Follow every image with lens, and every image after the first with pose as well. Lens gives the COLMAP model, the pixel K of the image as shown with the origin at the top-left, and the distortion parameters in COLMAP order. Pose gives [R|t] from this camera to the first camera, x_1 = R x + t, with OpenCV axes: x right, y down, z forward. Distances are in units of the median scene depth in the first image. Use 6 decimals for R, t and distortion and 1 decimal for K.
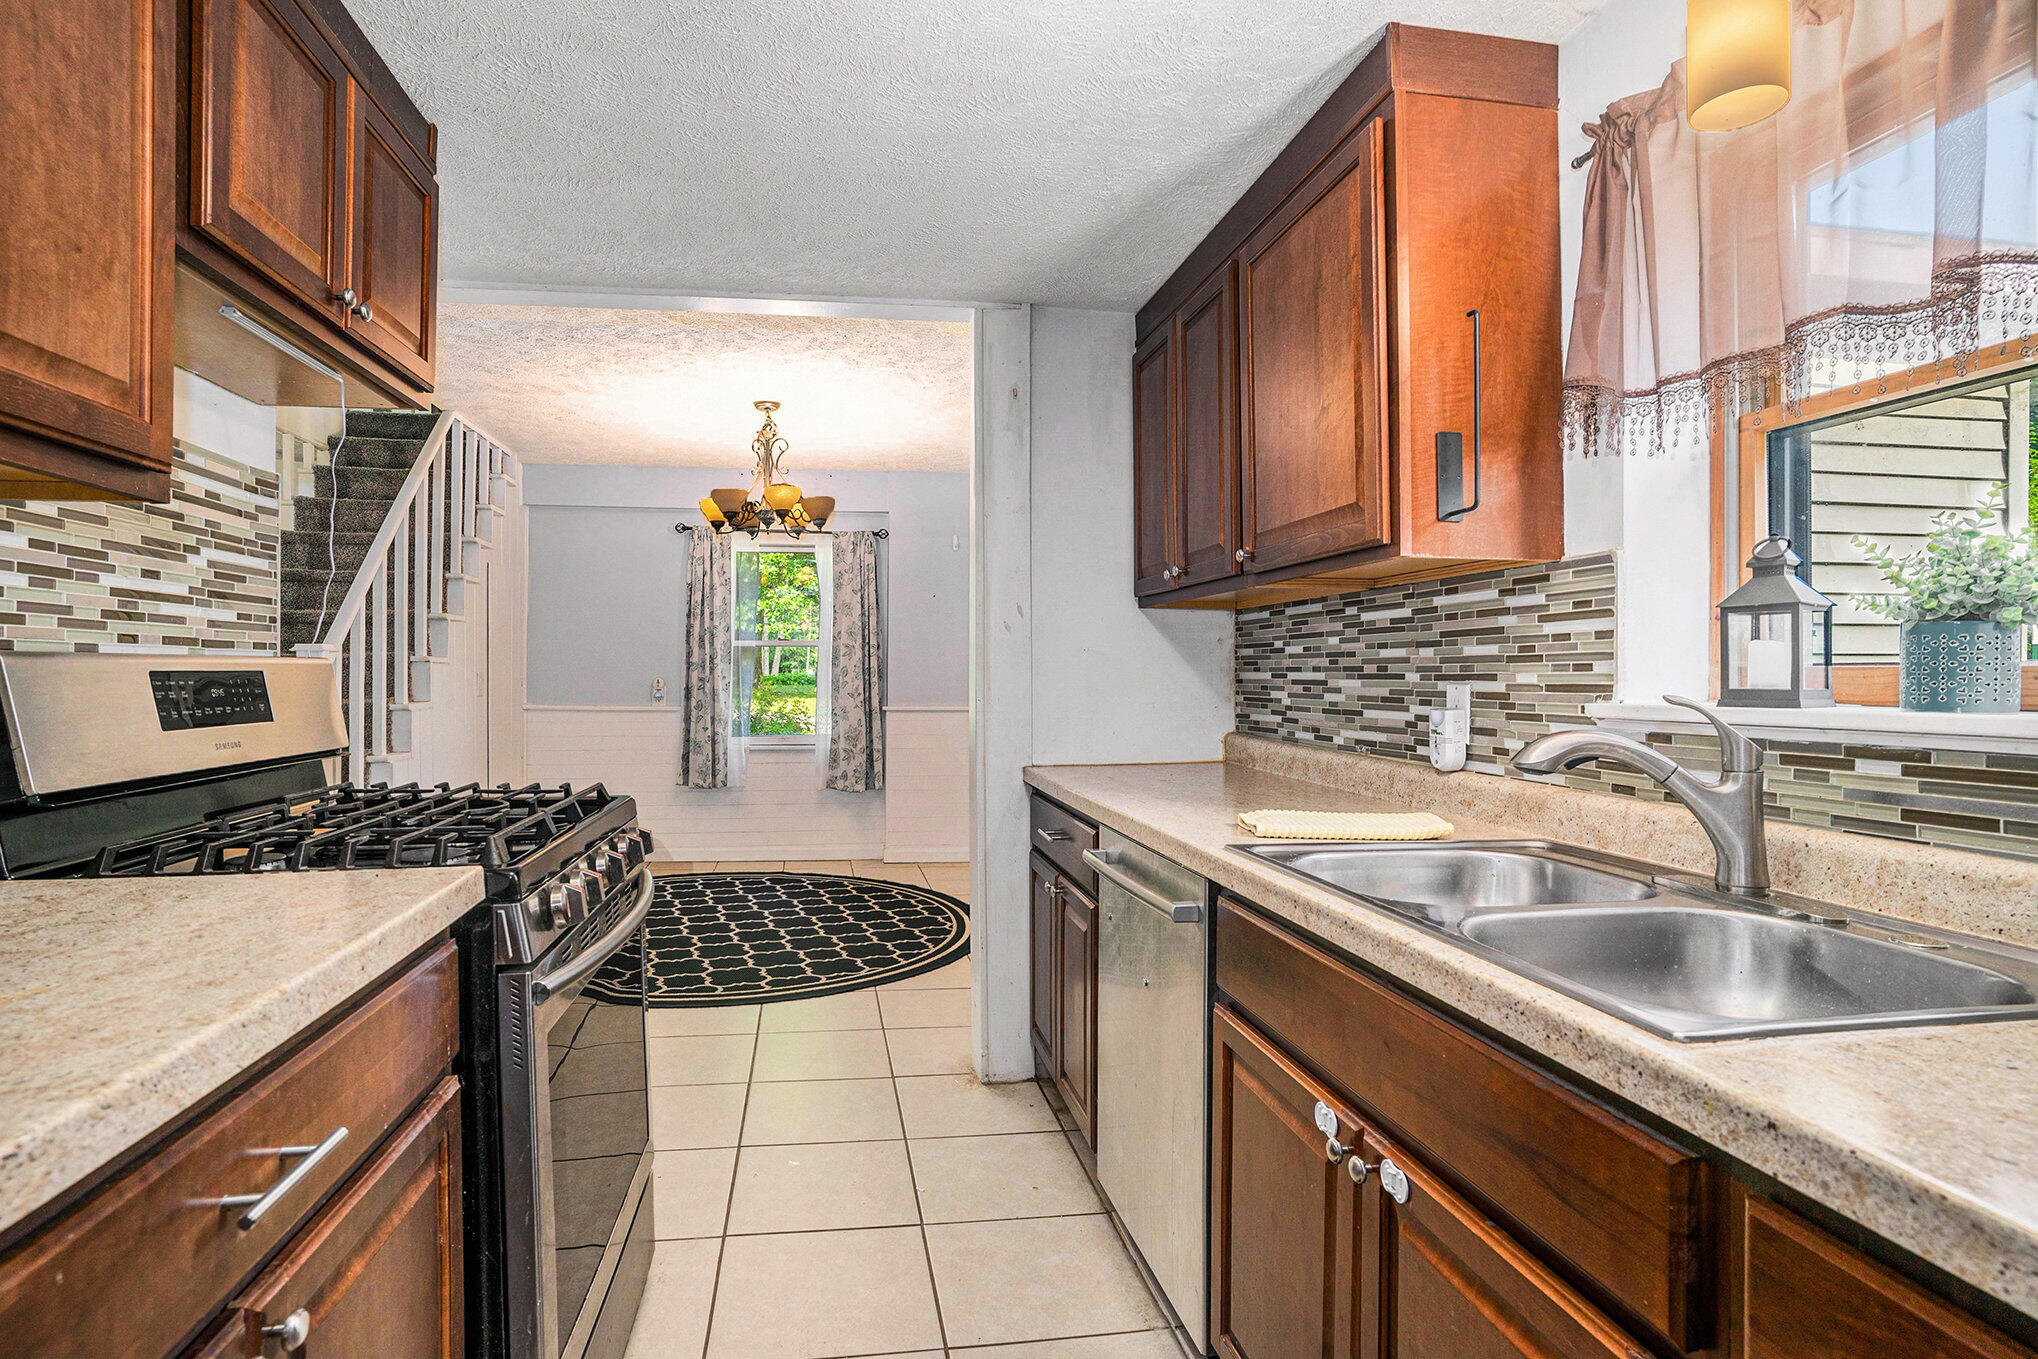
lens RADIAL K [[1007.6, 0, 1010.5], [0, 1007.6, 676.6], [0, 0, 1]] dist [-0.056033, 0.014885]
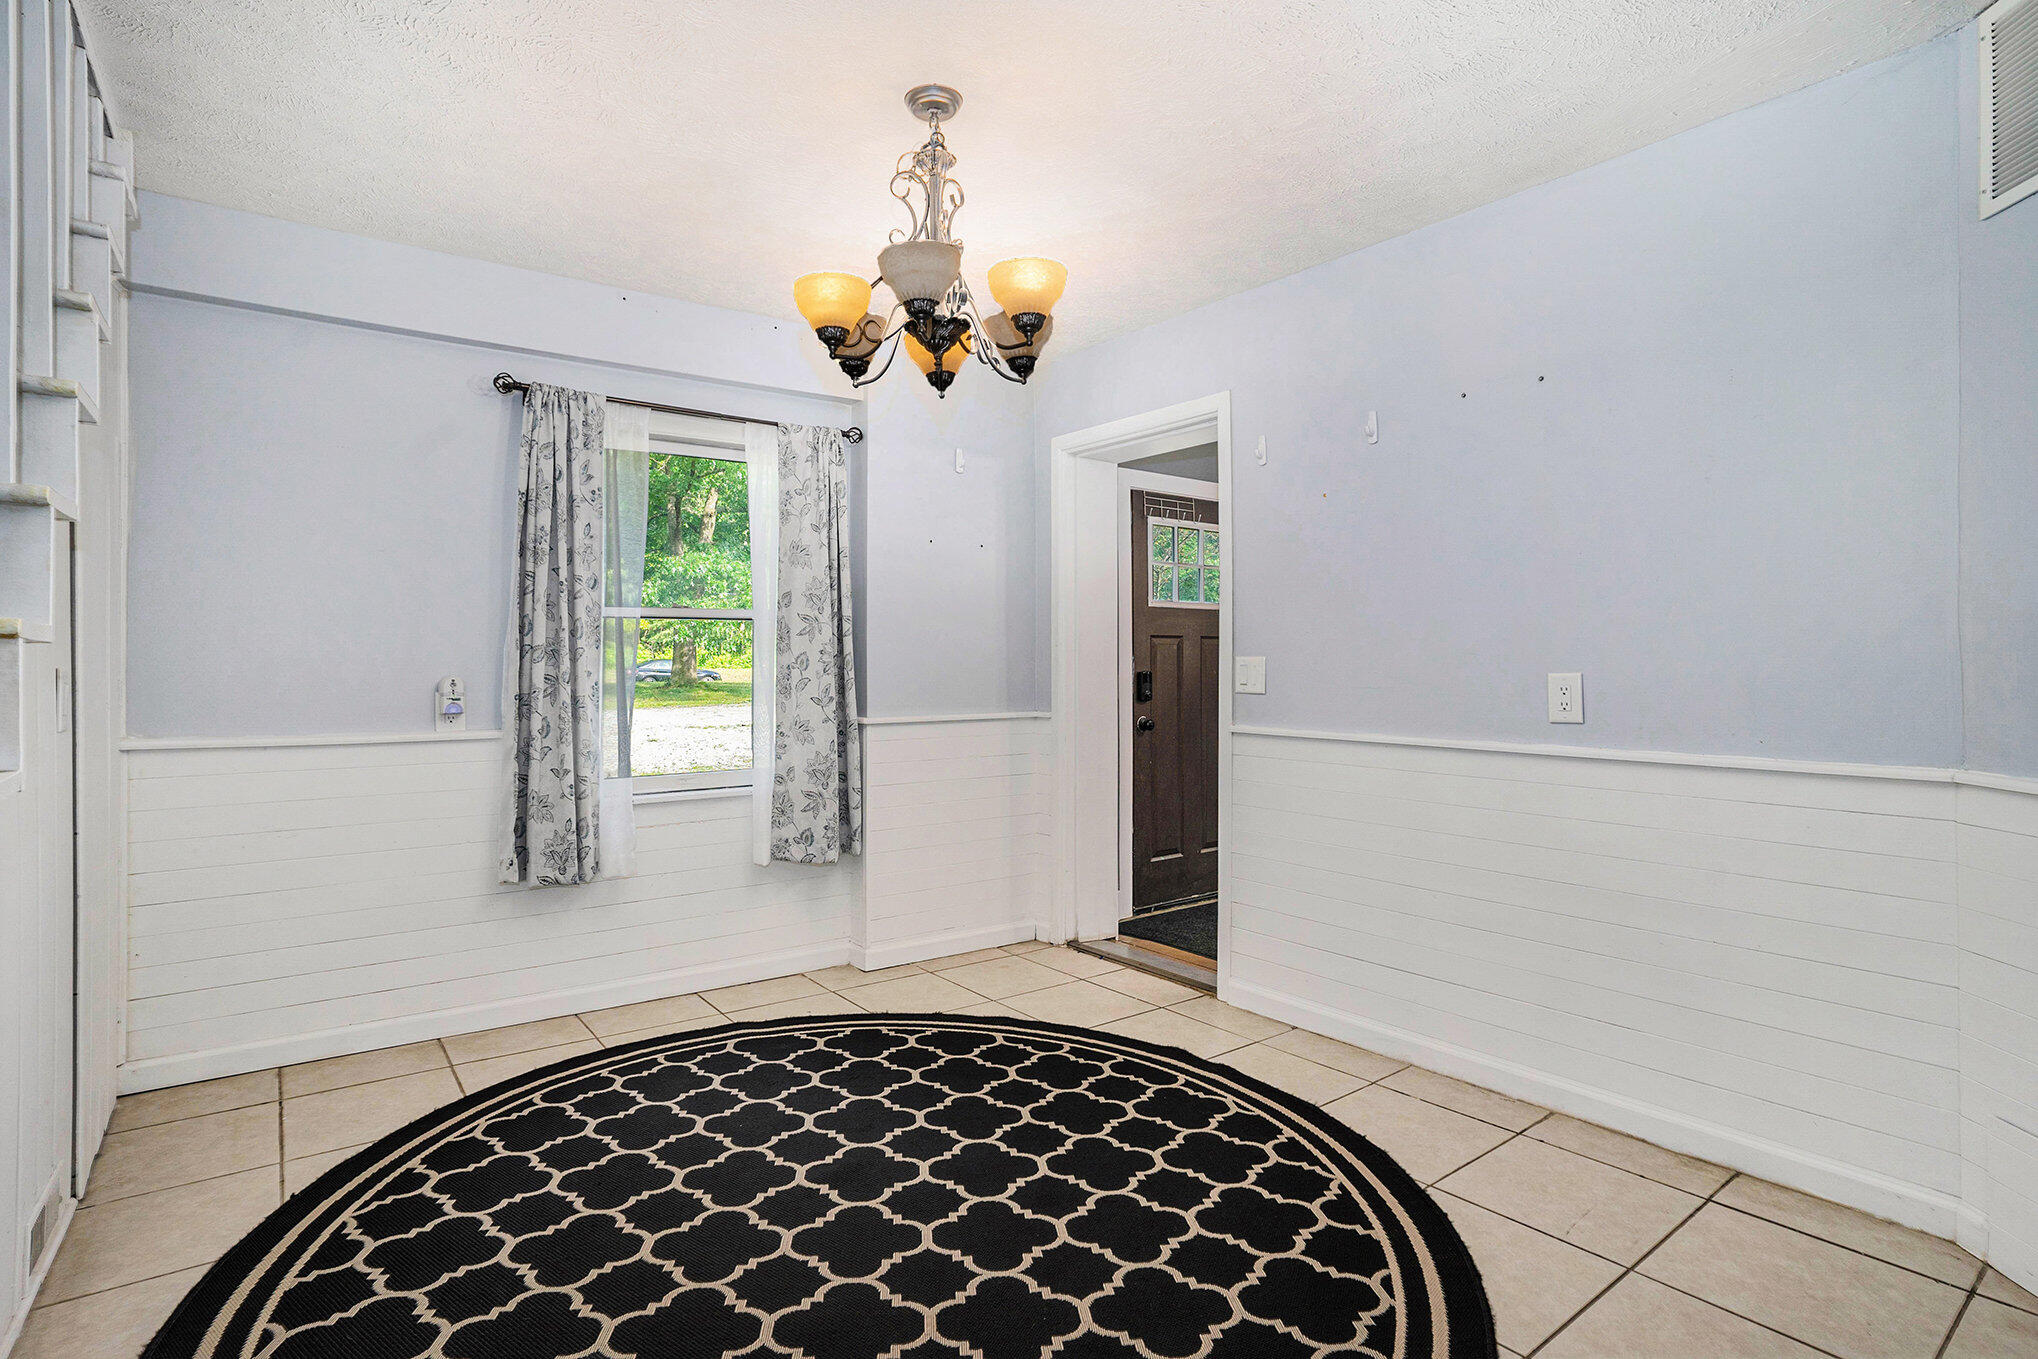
lens RADIAL K [[1007.6, 0, 1018.8], [0, 1007.6, 678.1], [0, 0, 1]] dist [-0.056033, 0.014885]
pose [[0.894296, -0.012271, 0.447307, -0.317558], [0.006735, 0.999880, 0.013963, -0.002670], [-0.447424, -0.009474, 0.894272, 0.417625]]
